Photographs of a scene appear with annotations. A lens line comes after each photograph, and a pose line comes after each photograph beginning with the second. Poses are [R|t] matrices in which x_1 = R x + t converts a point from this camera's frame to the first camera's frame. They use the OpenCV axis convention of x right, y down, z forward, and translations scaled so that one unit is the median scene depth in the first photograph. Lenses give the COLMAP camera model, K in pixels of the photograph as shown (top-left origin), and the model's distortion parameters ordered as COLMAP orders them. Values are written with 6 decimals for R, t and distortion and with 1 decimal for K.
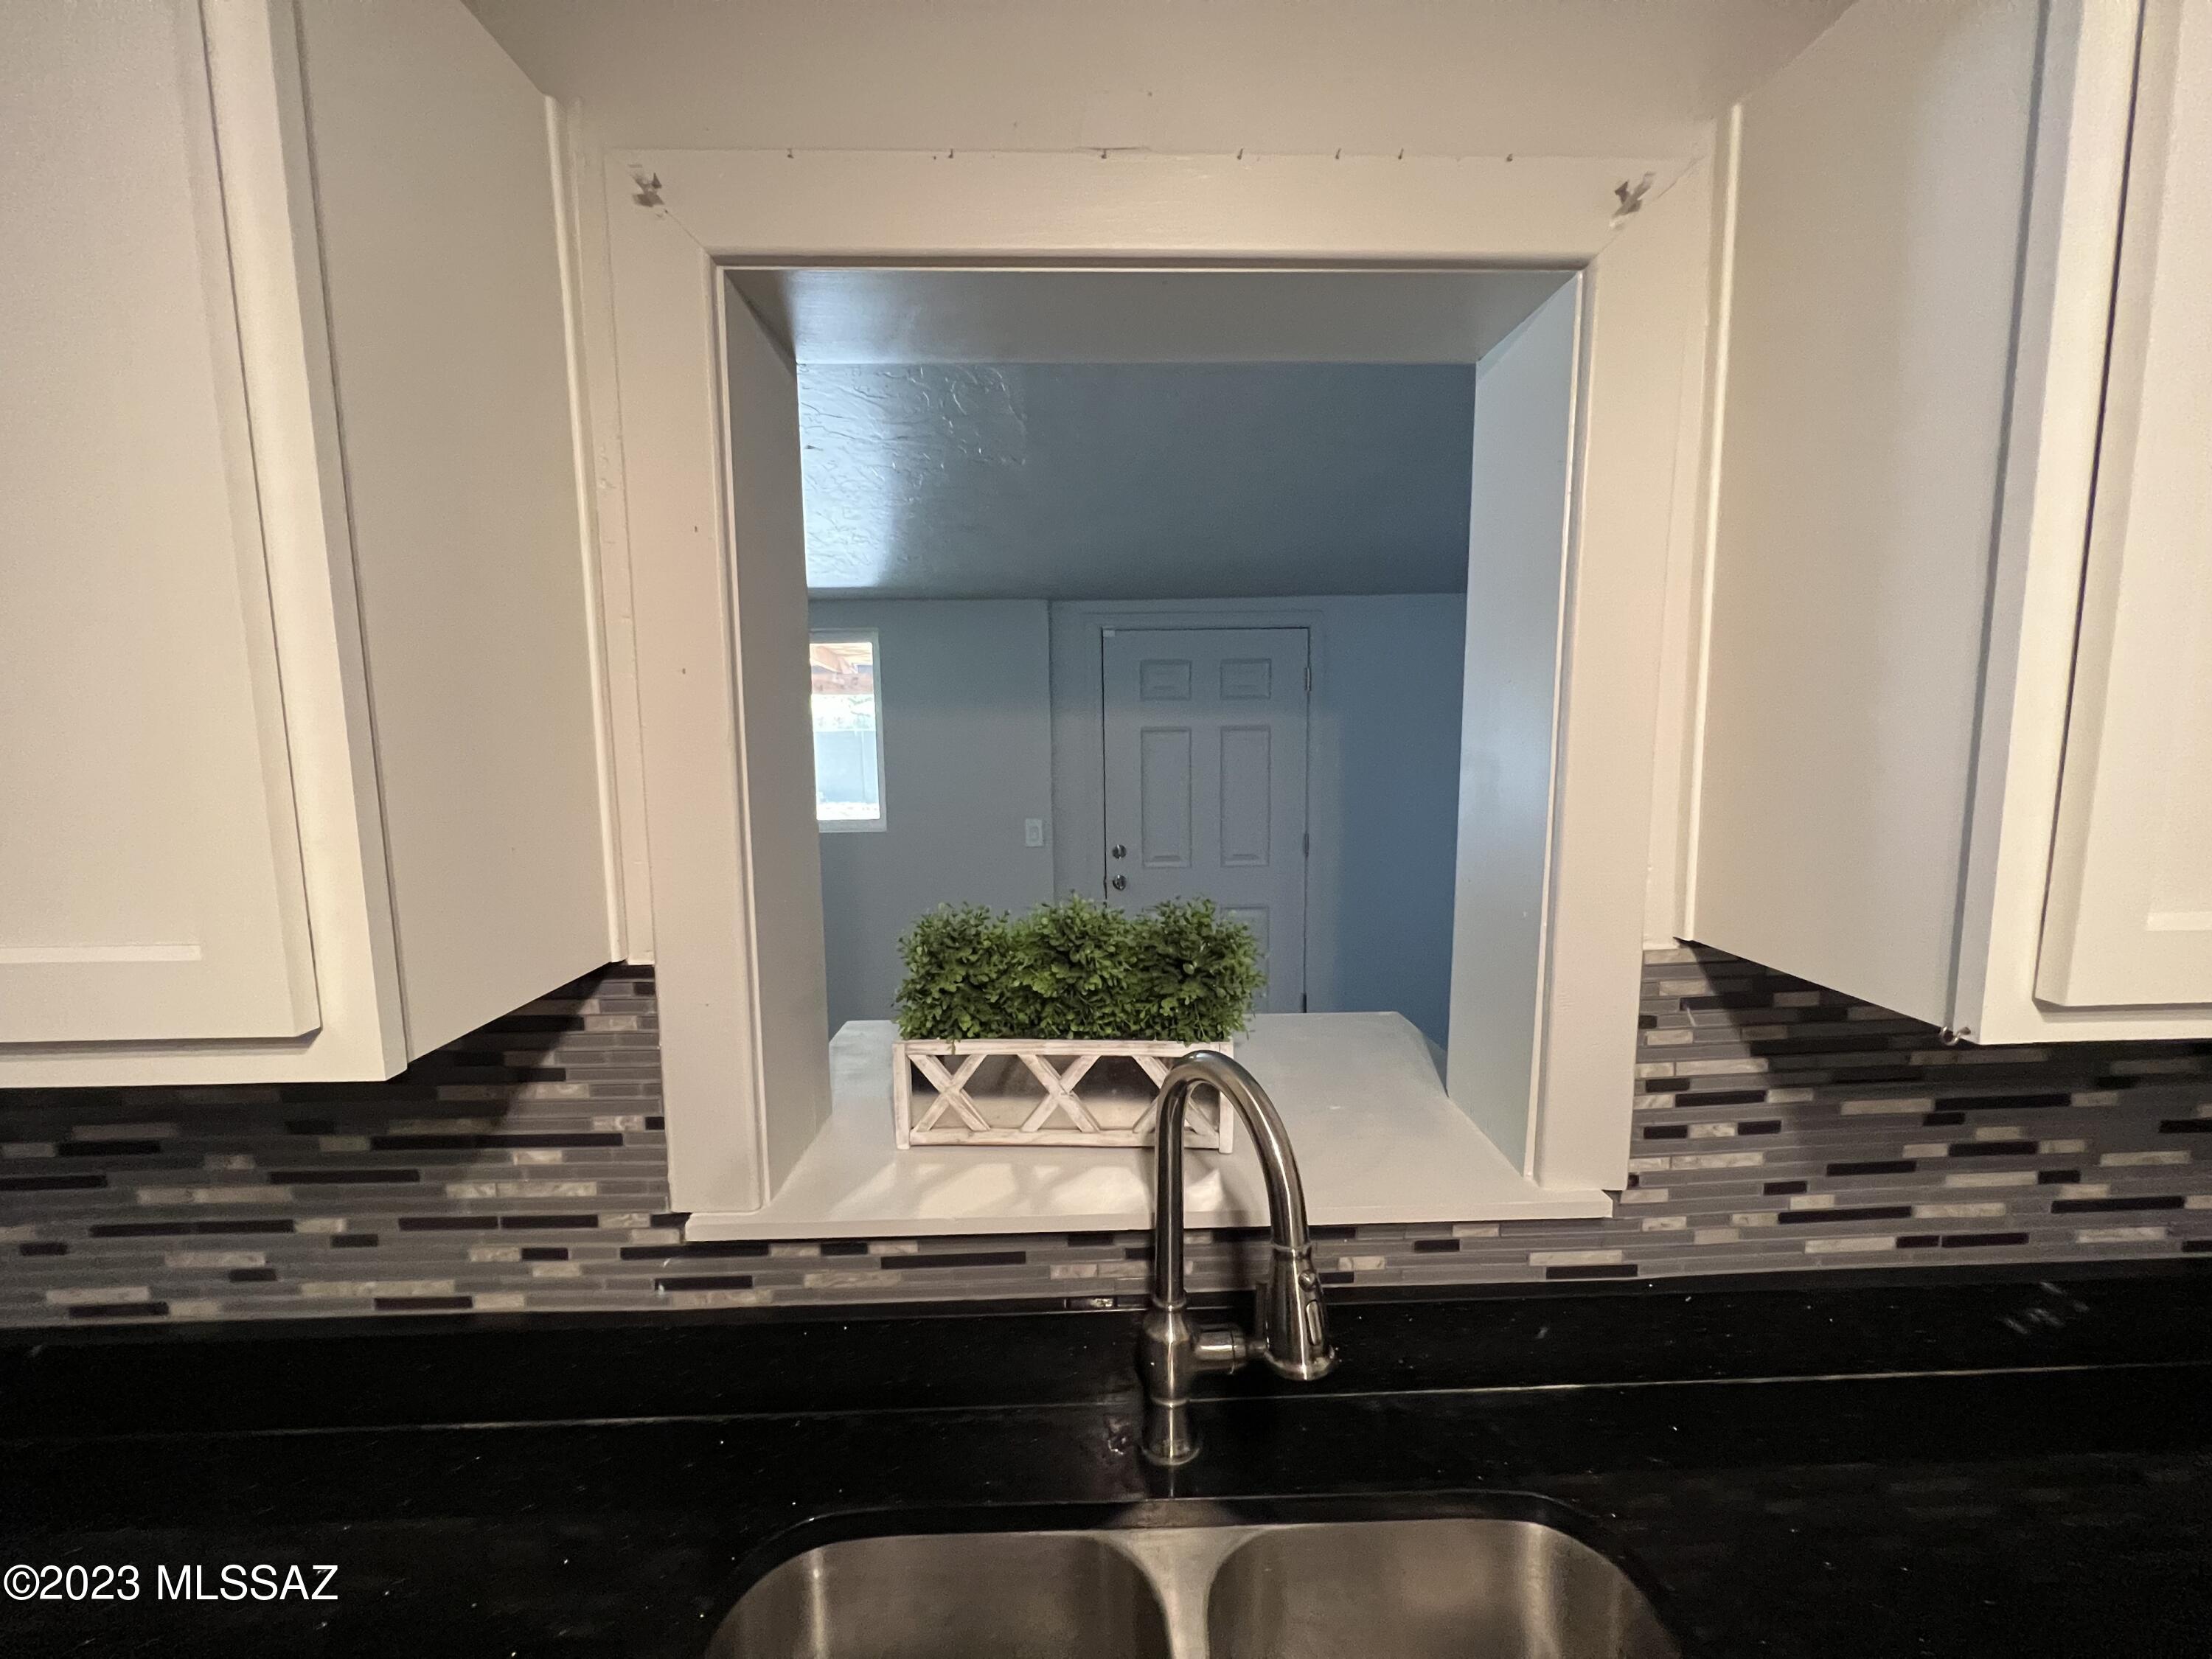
lens RADIAL K [[893.2, 0, 1104.6], [0, 893.2, 831.5], [0, 0, 1]] dist [-0.003399, 0.000988]
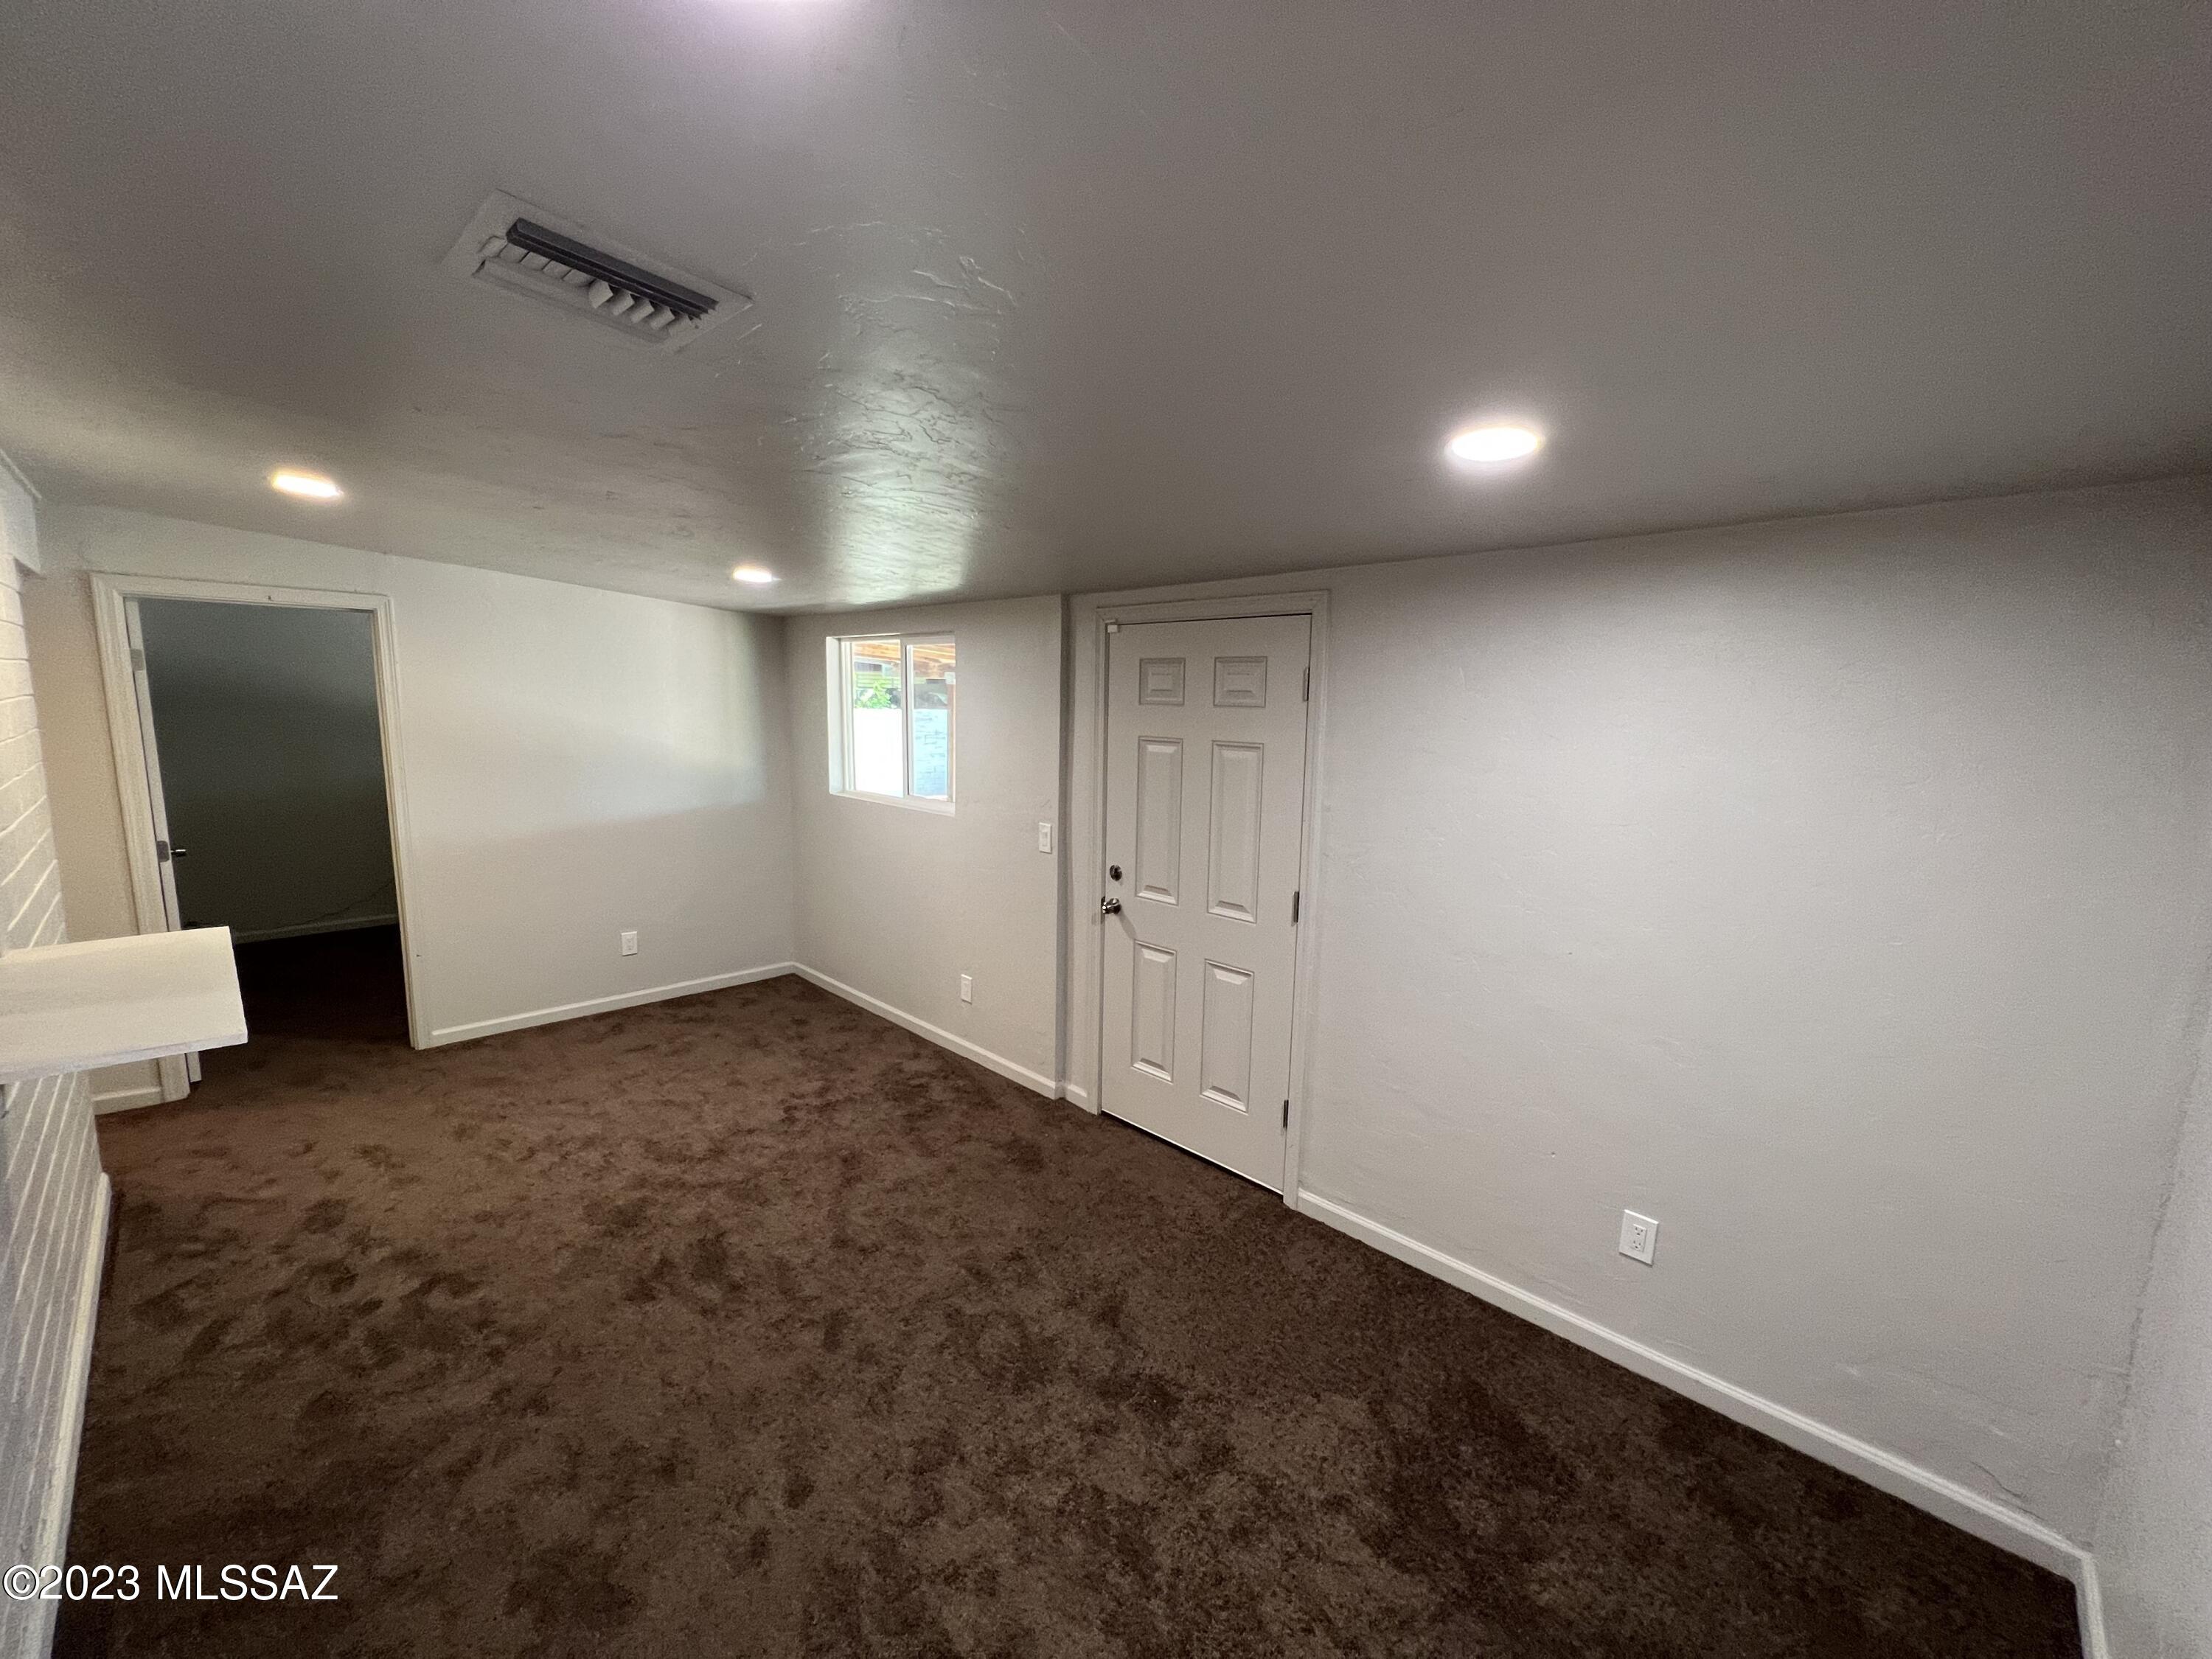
lens RADIAL K [[893.2, 0, 1117.4], [0, 893.2, 834.4], [0, 0, 1]] dist [-0.003399, 0.000988]
pose [[0.696547, 0.134955, -0.704705, 2.762129], [-0.128315, 0.989749, 0.062712, -0.307678], [0.705944, 0.046743, 0.706723, 1.568526]]
